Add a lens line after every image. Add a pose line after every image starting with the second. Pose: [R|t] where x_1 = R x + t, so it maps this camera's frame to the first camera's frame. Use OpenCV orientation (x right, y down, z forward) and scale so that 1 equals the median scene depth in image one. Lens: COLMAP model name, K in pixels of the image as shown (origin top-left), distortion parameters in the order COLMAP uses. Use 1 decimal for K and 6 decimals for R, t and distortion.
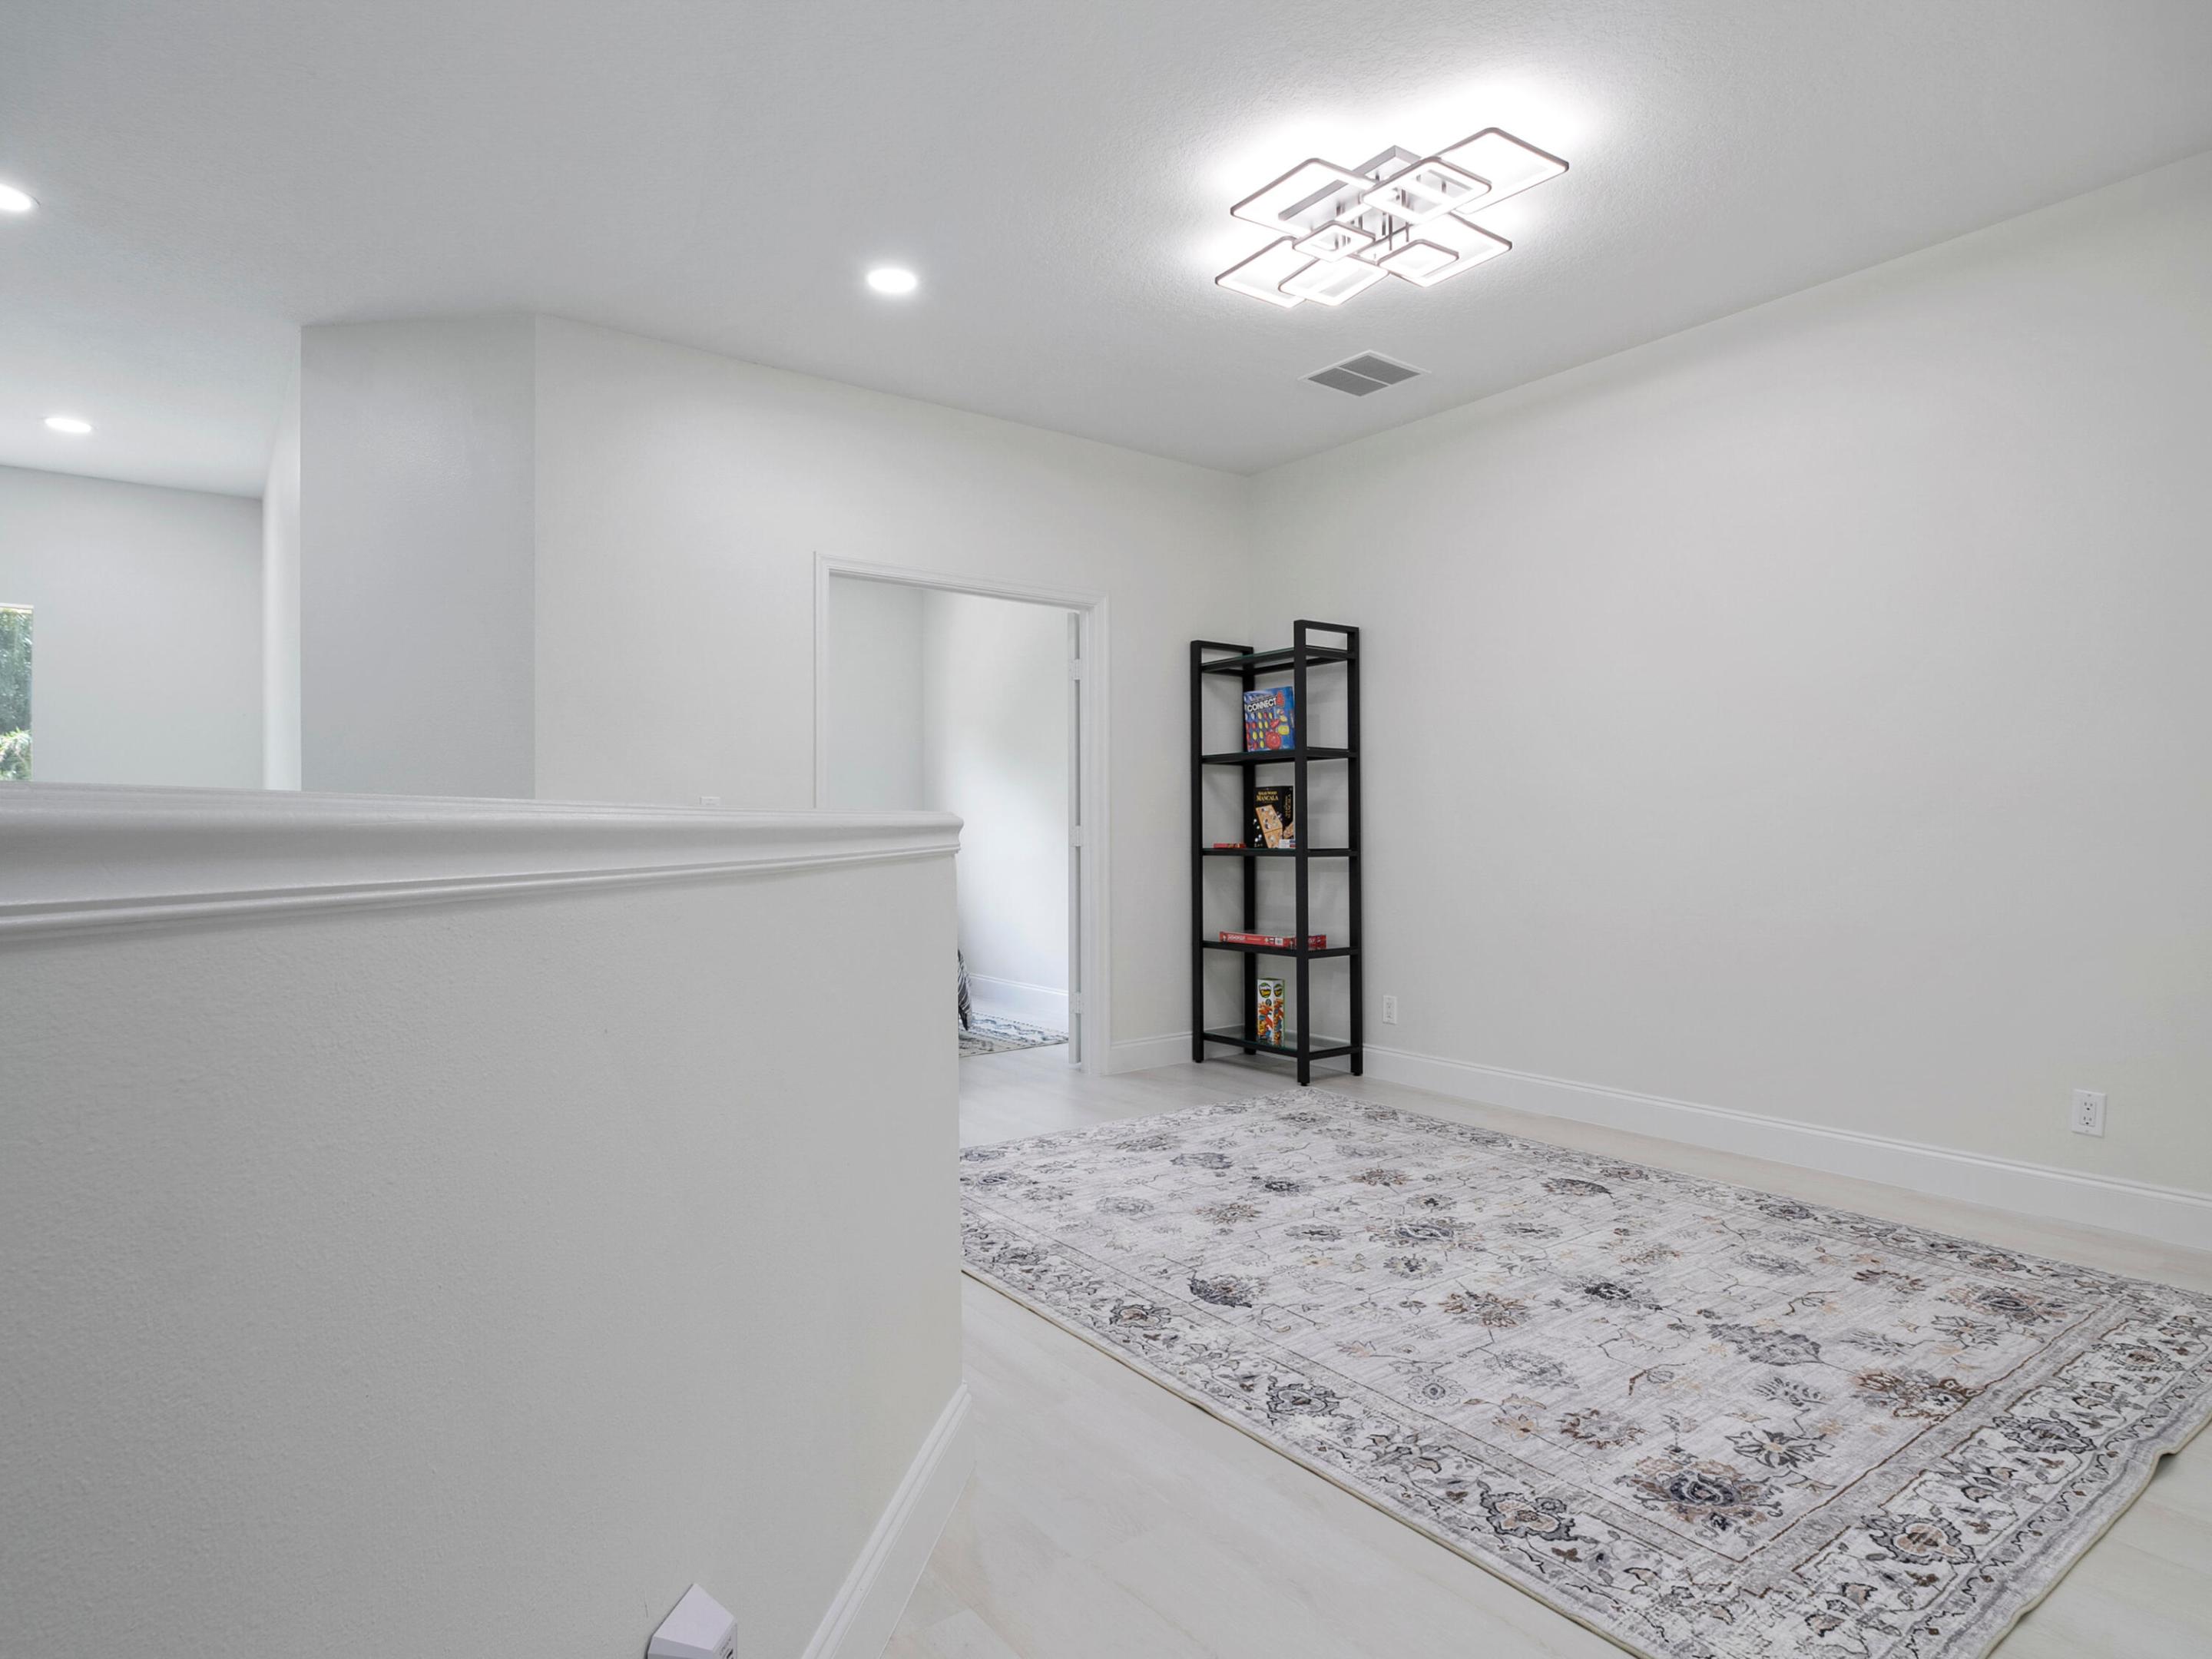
lens RADIAL K [[1242.9, 0, 1103.2], [0, 1242.9, 828.2], [0, 0, 1]] dist [-0.021315, 0.006438]
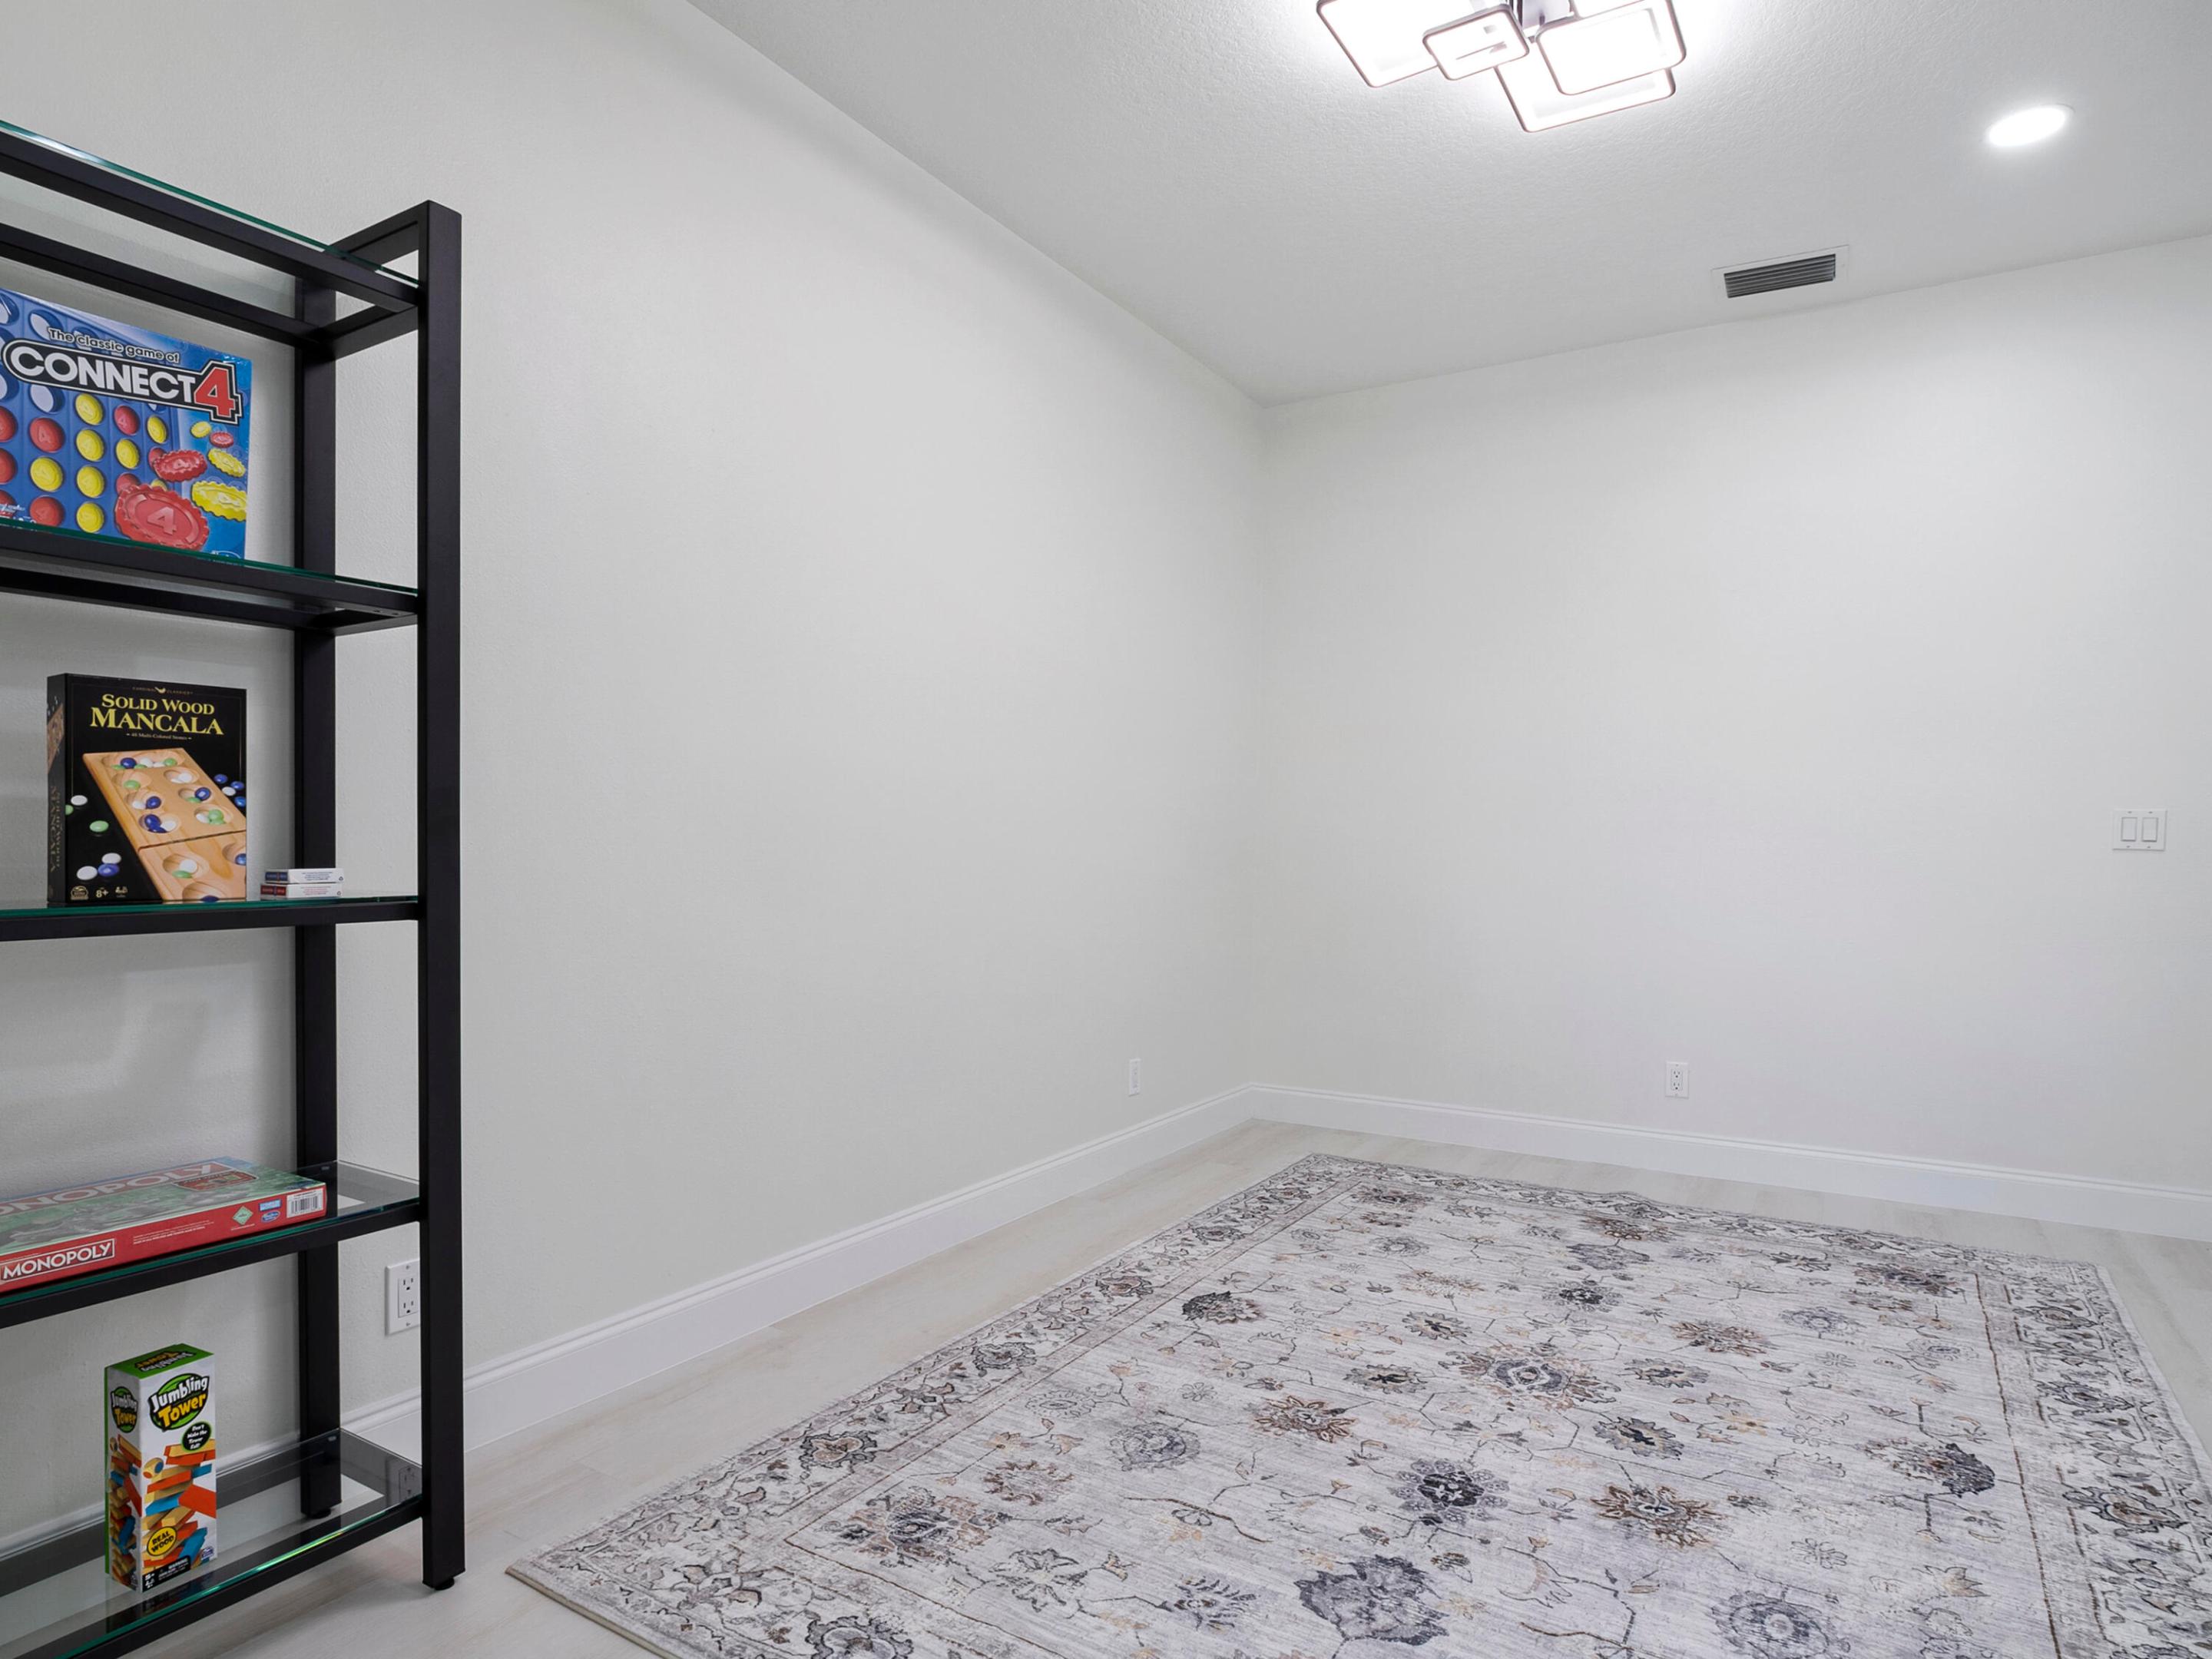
lens RADIAL K [[1242.9, 0, 1117.3], [0, 1242.9, 870.1], [0, 0, 1]] dist [-0.021315, 0.006438]
pose [[-0.370885, -0.020254, 0.928458, -0.370480], [-0.009115, 0.999793, 0.018169, 0.003638], [-0.928634, -0.001724, -0.370993, 1.617006]]
